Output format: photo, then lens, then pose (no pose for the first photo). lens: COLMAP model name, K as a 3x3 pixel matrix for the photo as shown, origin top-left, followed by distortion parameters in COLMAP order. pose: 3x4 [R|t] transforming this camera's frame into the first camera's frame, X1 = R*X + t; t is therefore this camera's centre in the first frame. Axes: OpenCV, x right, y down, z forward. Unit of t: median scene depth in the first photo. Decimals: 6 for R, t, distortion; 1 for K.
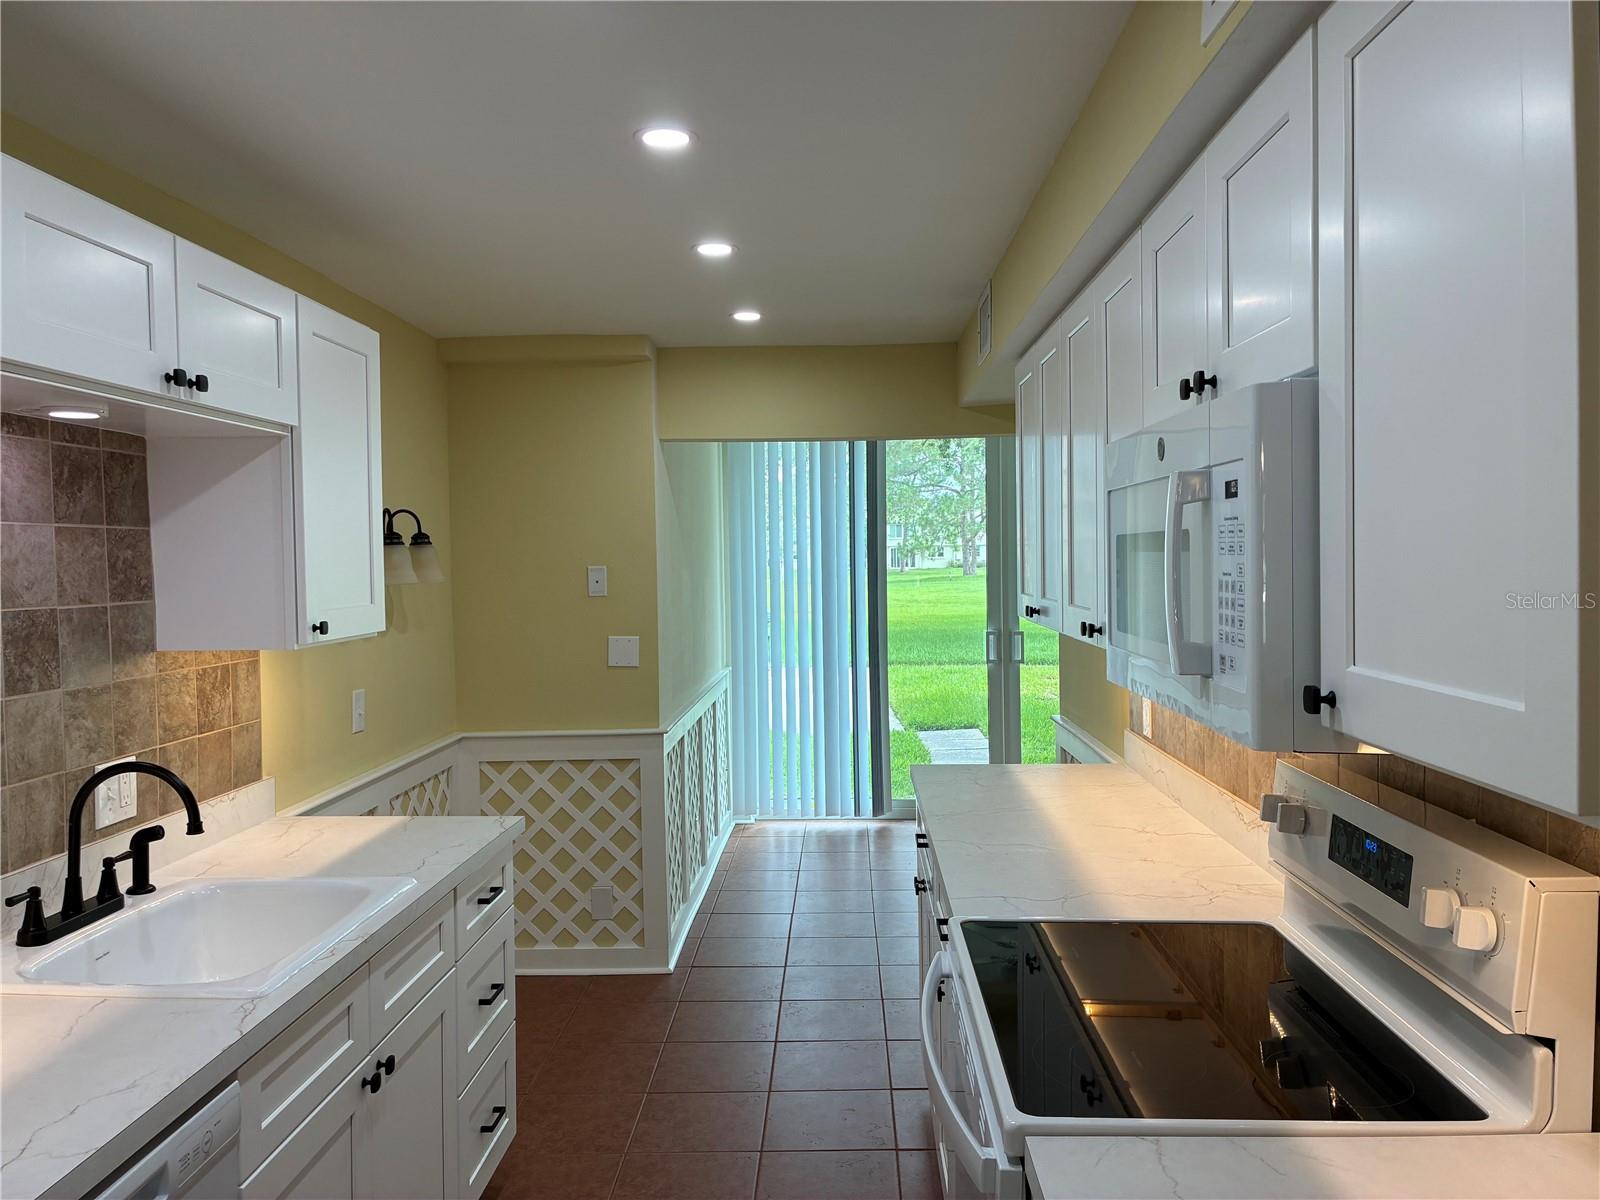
lens RADIAL K [[1212.1, 0, 808.0], [0, 1212.1, 596.1], [0, 0, 1]] dist [0.012616, -0.005261]
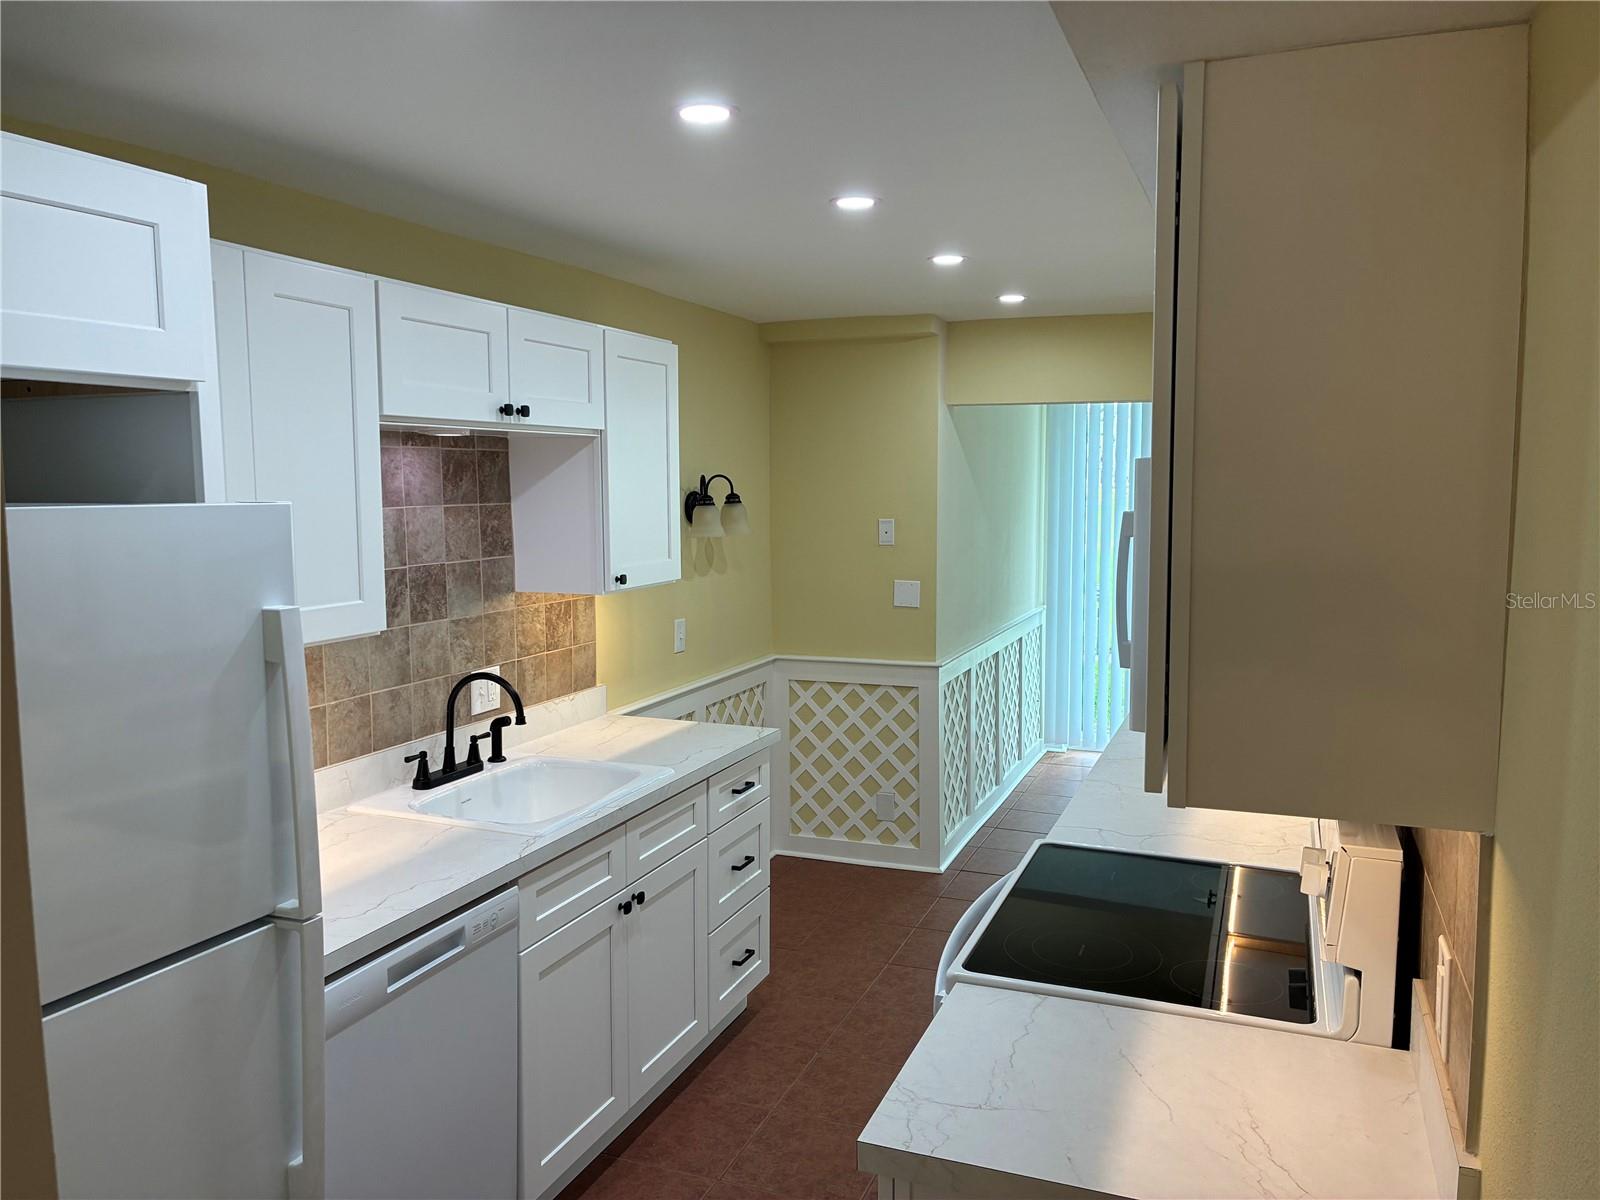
lens RADIAL K [[1210.9, 0, 796.8], [0, 1210.9, 604.7], [0, 0, 1]] dist [0.058717, -0.092002]
pose [[0.939823, 0.046585, -0.338470, 0.227978], [-0.020621, 0.996589, 0.079906, -0.054815], [0.341038, -0.068118, 0.937578, -0.186945]]
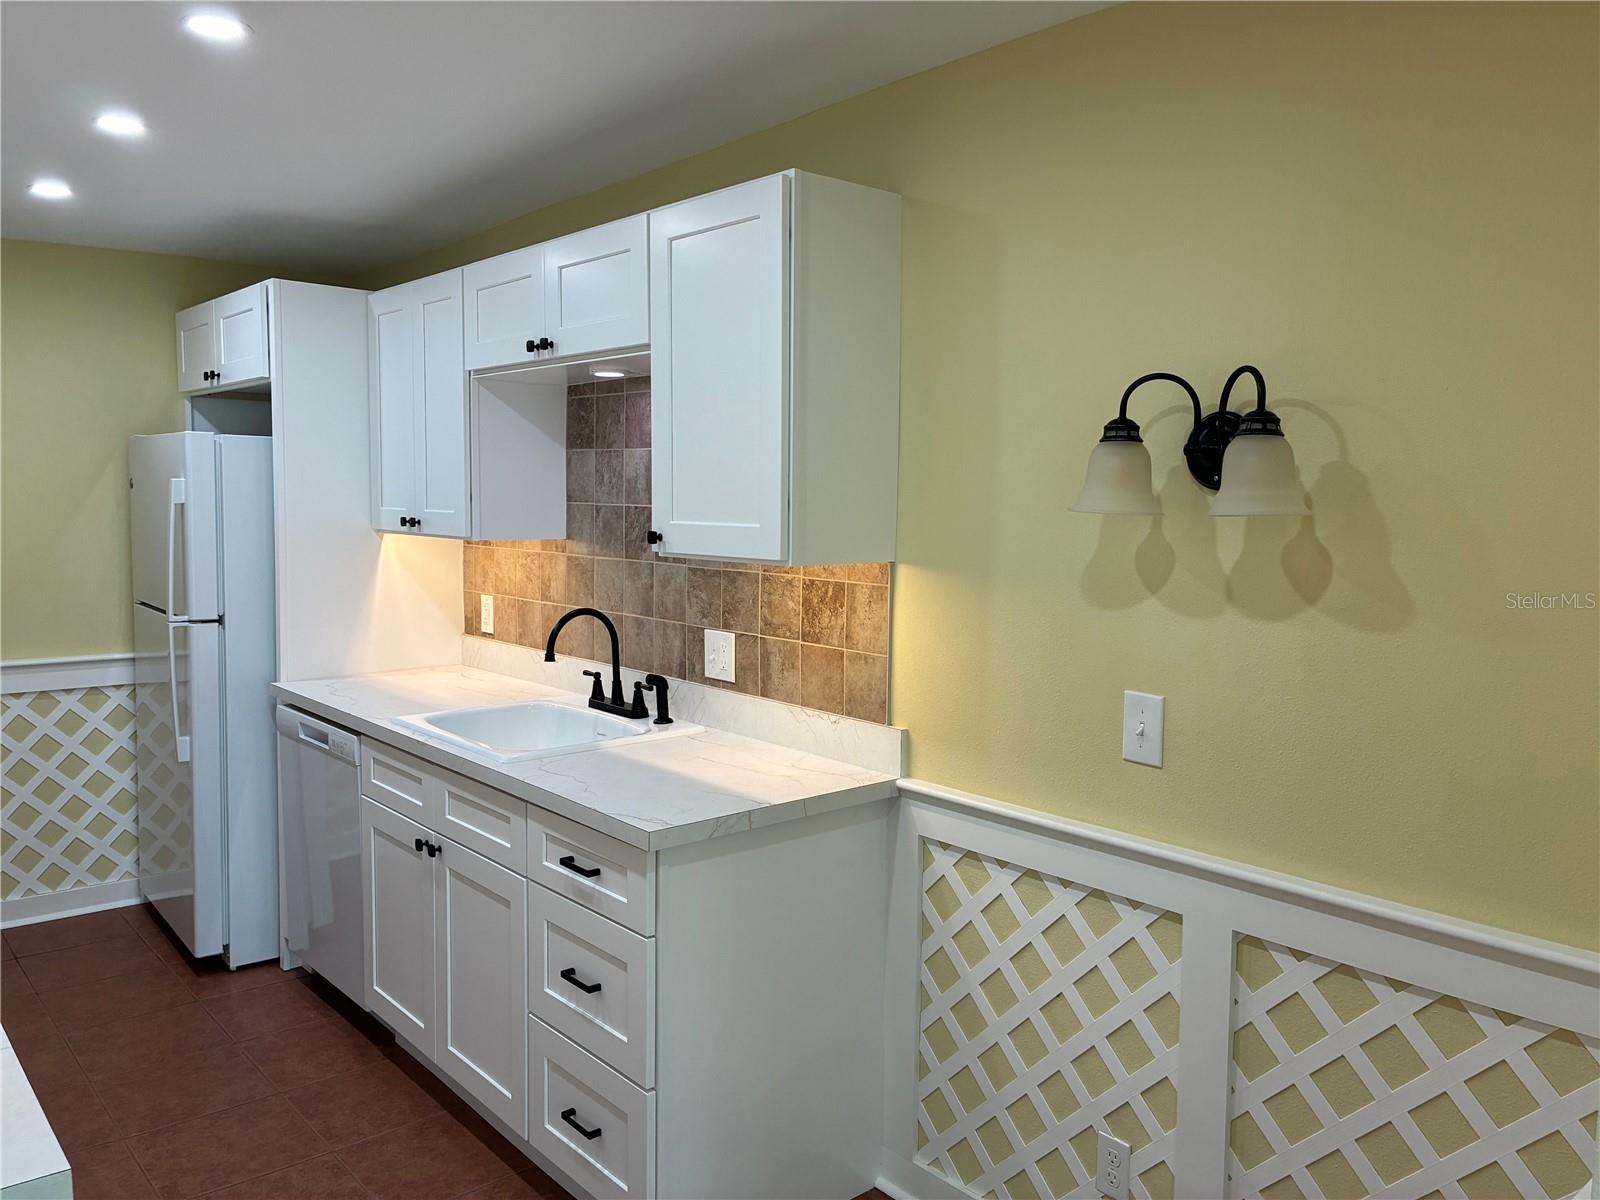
lens RADIAL K [[1210.9, 0, 796.8], [0, 1210.9, 604.7], [0, 0, 1]] dist [0.058717, -0.092002]
pose [[-0.734123, 0.080603, -0.674215, 0.195427], [-0.013904, 0.990937, 0.133607, -0.054874], [0.678874, 0.107458, -0.726349, 1.758230]]
